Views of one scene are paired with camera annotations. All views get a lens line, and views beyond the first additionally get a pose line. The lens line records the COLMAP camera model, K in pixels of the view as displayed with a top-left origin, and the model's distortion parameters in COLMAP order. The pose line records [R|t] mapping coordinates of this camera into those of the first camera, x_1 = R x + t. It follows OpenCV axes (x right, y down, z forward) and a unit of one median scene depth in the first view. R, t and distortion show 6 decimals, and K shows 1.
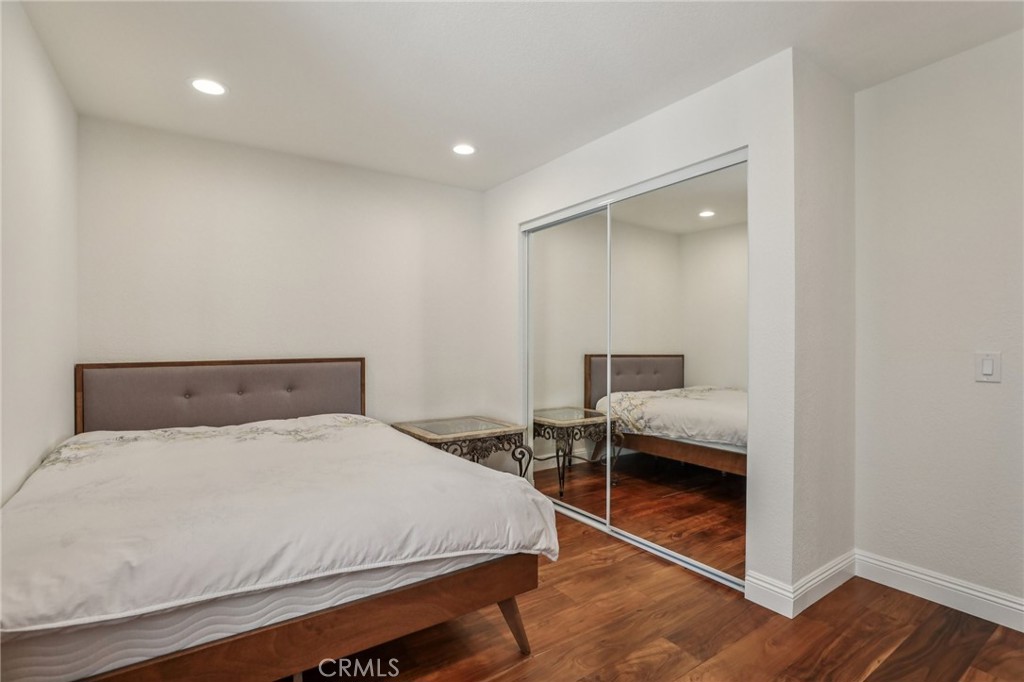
lens RADIAL K [[492.6, 0, 524.2], [0, 492.6, 343.0], [0, 0, 1]] dist [-0.003590, -0.000573]
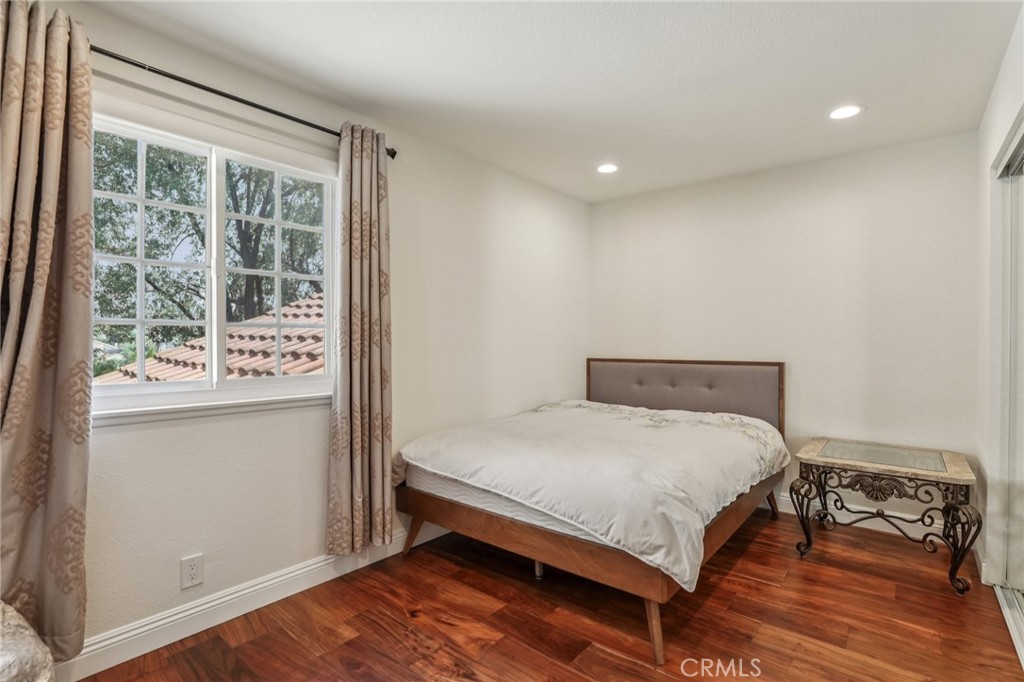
lens RADIAL K [[492.6, 0, 524.2], [0, 492.6, 343.0], [0, 0, 1]] dist [-0.003590, -0.000573]
pose [[0.287122, 0.006630, -0.957871, 0.644634], [0.000635, 0.999975, 0.007112, -0.022596], [0.957894, -0.002651, 0.287110, 0.328735]]
